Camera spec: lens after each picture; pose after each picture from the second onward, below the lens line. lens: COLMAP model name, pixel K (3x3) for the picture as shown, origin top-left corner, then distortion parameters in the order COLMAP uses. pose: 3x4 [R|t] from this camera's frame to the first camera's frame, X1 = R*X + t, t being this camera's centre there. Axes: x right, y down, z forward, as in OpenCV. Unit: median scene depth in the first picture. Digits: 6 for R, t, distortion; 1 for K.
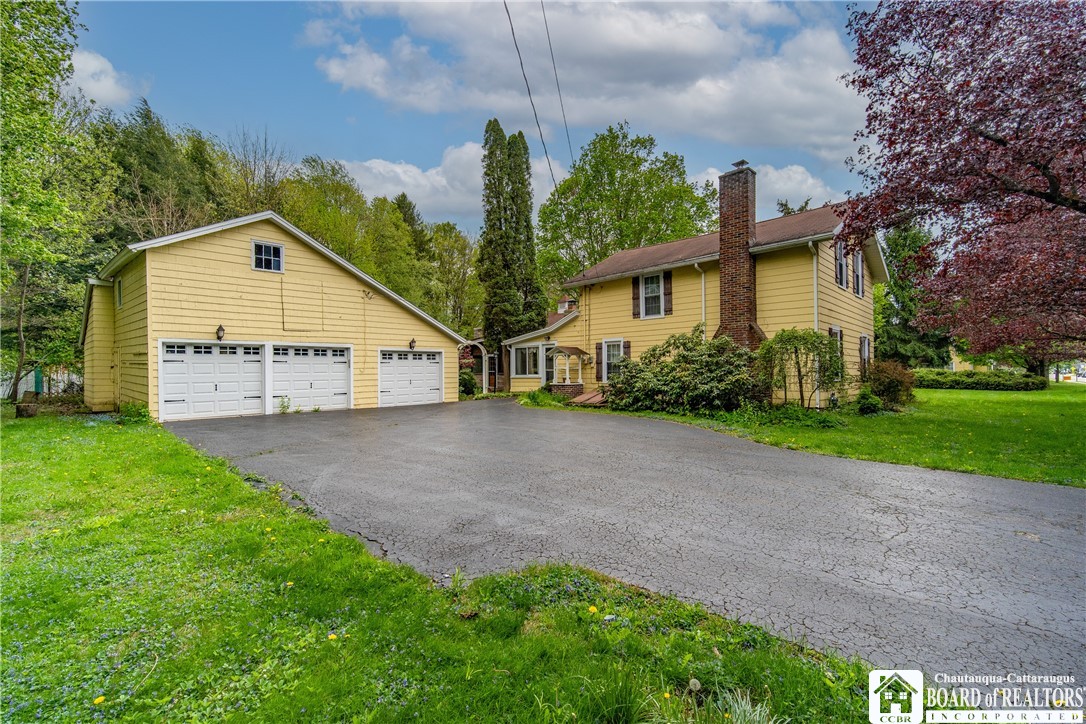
lens RADIAL K [[480.2, 0, 531.1], [0, 480.2, 371.0], [0, 0, 1]] dist [0.004456, 0.000439]
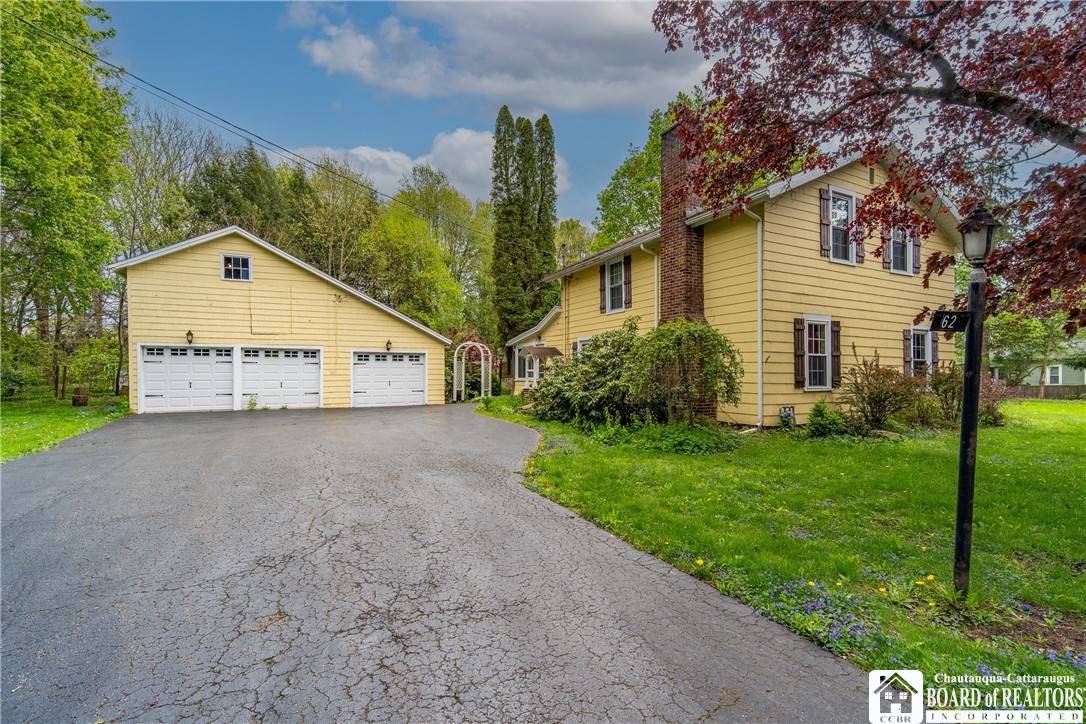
lens RADIAL K [[499.3, 0, 535.9], [0, 499.3, 373.3], [0, 0, 1]] dist [0.000467, 0.000024]
pose [[0.945304, 0.008854, -0.326071, 0.415068], [-0.009317, 0.999957, 0.000142, -0.001116], [0.326058, 0.002903, 0.945345, 0.122104]]
